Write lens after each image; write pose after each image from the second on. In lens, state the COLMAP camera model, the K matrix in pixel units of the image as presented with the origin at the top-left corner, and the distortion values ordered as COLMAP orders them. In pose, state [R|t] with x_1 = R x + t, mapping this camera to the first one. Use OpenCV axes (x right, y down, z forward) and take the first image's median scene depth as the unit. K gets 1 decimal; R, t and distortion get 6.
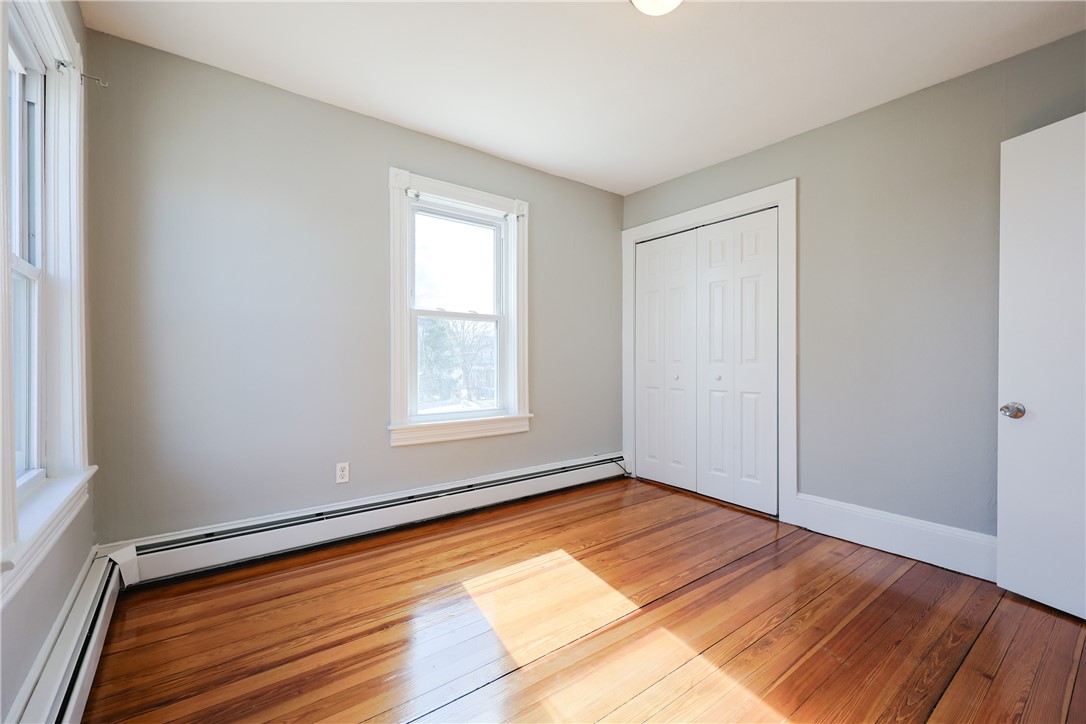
lens RADIAL K [[459.5, 0, 551.5], [0, 459.5, 364.7], [0, 0, 1]] dist [-0.006620, -0.000151]
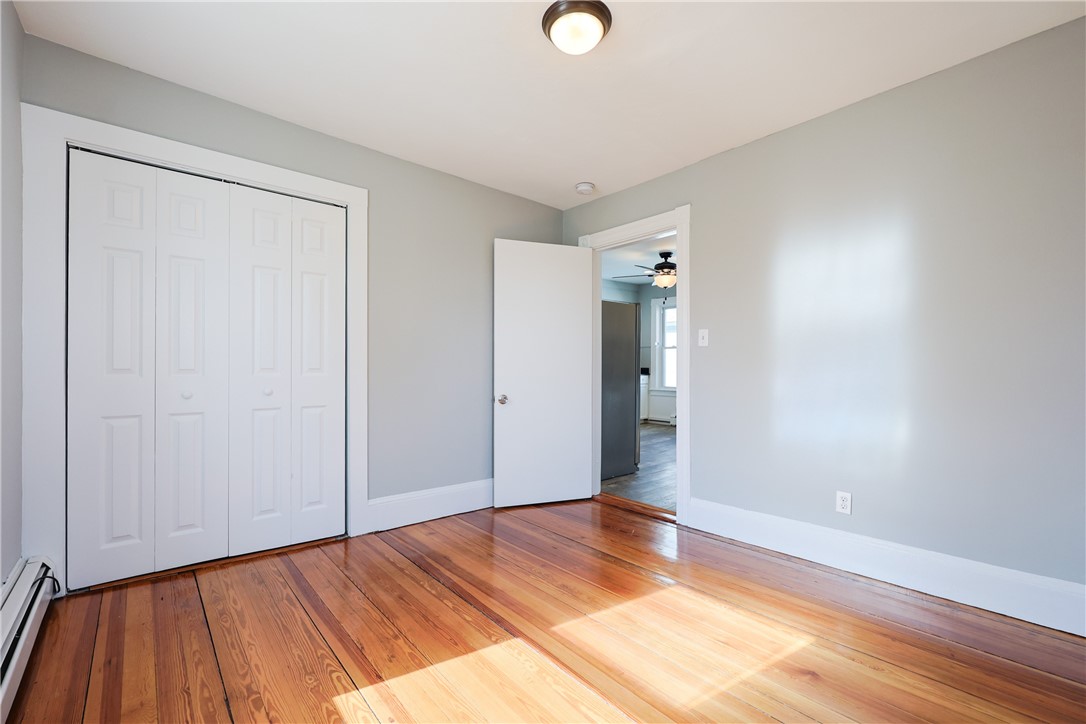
lens RADIAL K [[459.5, 0, 541.7], [0, 459.5, 364.5], [0, 0, 1]] dist [-0.006620, -0.000151]
pose [[-0.053993, 0.010300, 0.998488, -0.564009], [0.006198, 0.999931, -0.009980, -0.009144], [-0.998522, 0.005650, -0.054053, 0.758729]]
